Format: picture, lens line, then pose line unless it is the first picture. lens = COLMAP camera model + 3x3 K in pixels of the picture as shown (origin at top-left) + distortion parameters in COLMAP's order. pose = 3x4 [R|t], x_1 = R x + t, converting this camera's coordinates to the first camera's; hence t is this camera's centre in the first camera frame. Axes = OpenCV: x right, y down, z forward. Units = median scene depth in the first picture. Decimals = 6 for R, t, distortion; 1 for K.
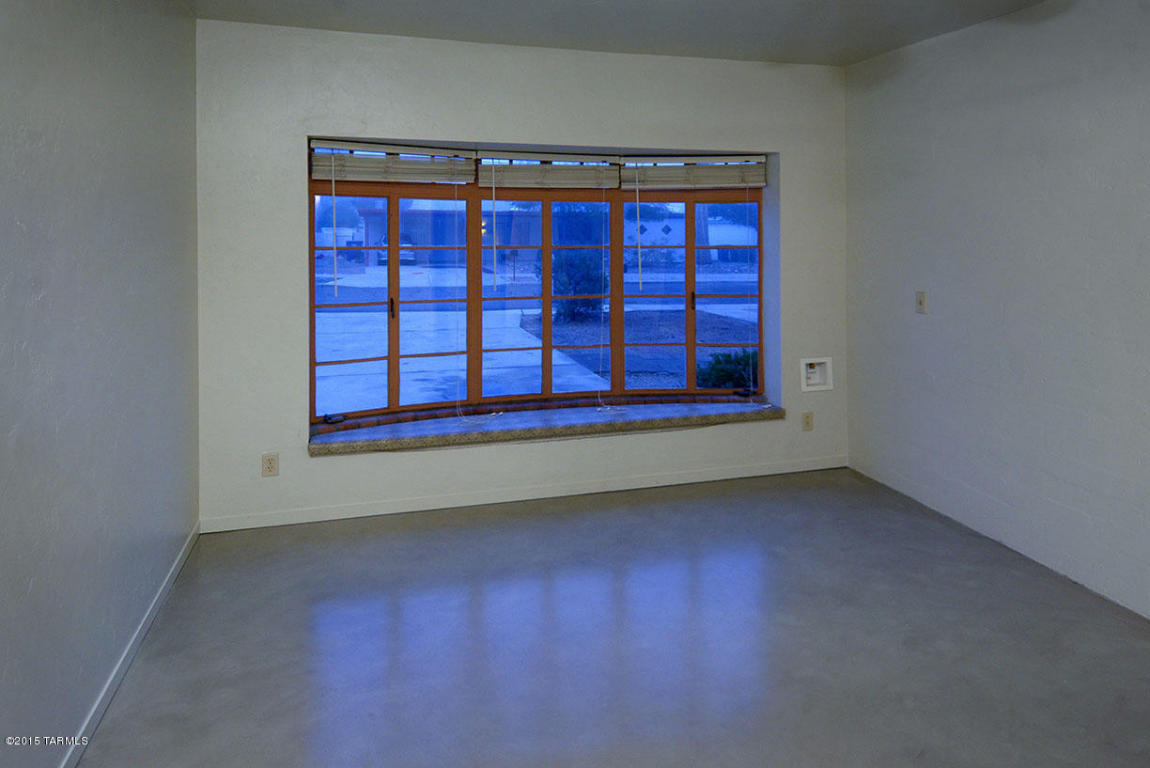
lens RADIAL K [[646.1, 0, 562.8], [0, 646.1, 252.7], [0, 0, 1]] dist [0.037242, -0.035530]
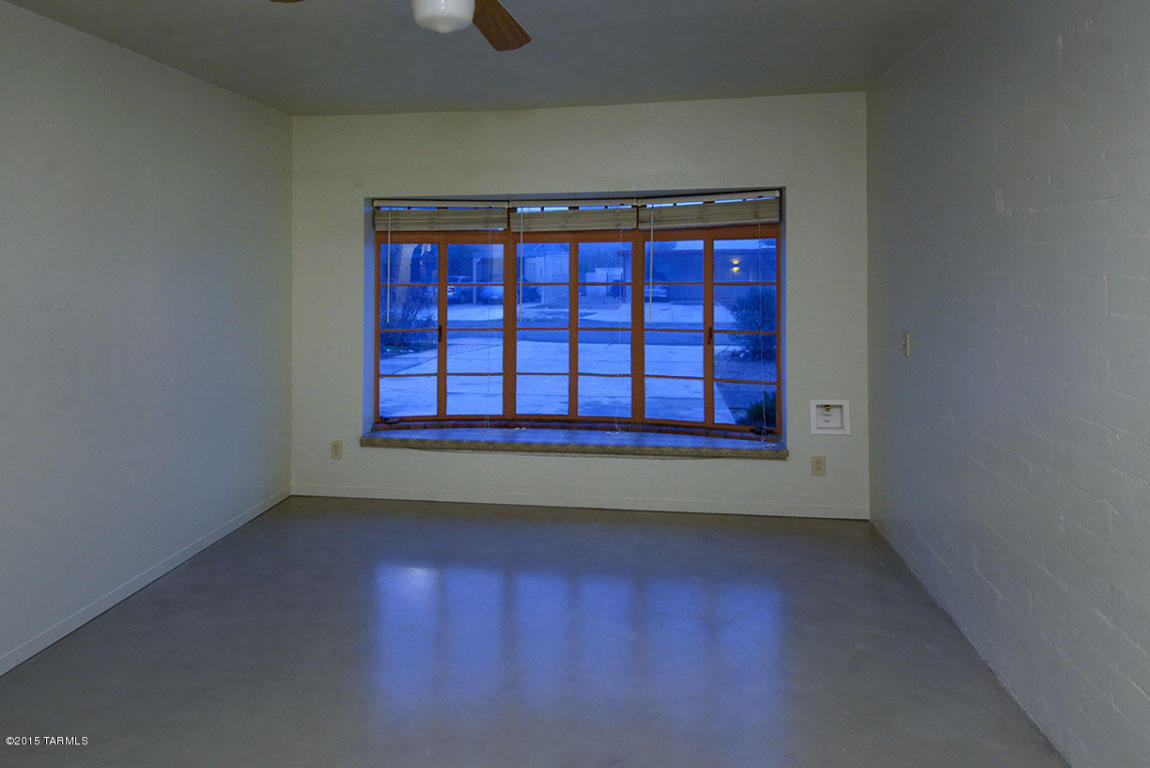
lens RADIAL K [[574.2, 0, 575.0], [0, 574.2, 282.5], [0, 0, 1]] dist [-0.000690, 0.000165]
pose [[0.929755, -0.003091, -0.368166, 0.347510], [-0.000875, 0.999943, -0.010603, -0.000239], [0.368178, 0.010180, 0.929700, 0.081684]]
